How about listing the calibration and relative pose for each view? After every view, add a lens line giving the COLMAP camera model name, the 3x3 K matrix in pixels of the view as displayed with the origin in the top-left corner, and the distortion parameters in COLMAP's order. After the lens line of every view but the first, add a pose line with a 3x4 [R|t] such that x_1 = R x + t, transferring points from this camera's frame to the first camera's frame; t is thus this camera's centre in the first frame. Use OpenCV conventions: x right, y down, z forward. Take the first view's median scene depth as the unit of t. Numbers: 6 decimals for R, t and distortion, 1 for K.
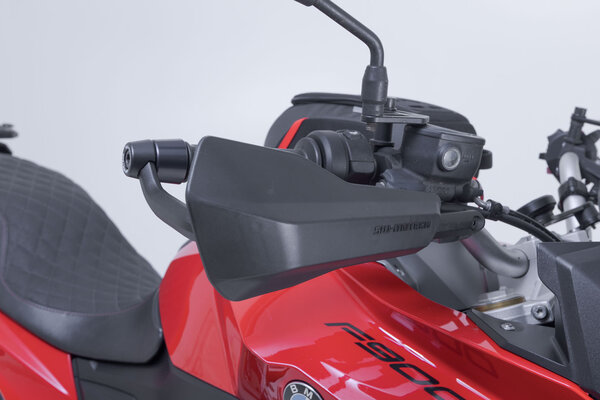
lens RADIAL K [[882.0, 0, 225.9], [0, 882.0, 200.4], [0, 0, 1]] dist [-0.004225, -0.034575]
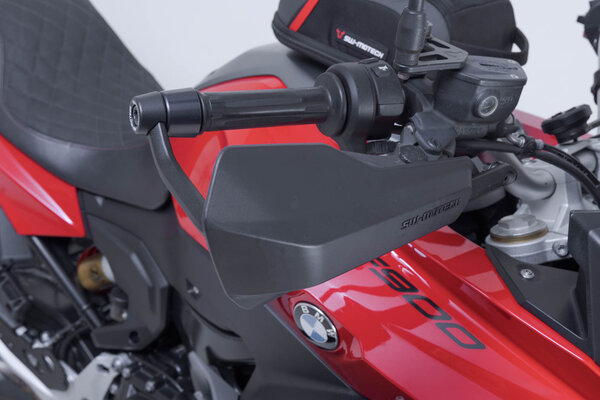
lens RADIAL K [[882.0, 0, 225.9], [0, 882.0, 200.4], [0, 0, 1]] dist [-0.004225, -0.034575]
pose [[0.999936, 0.010917, 0.002881, -0.017245], [-0.011261, 0.945916, 0.324218, -0.233877], [0.000814, -0.324229, 0.945978, 0.096231]]
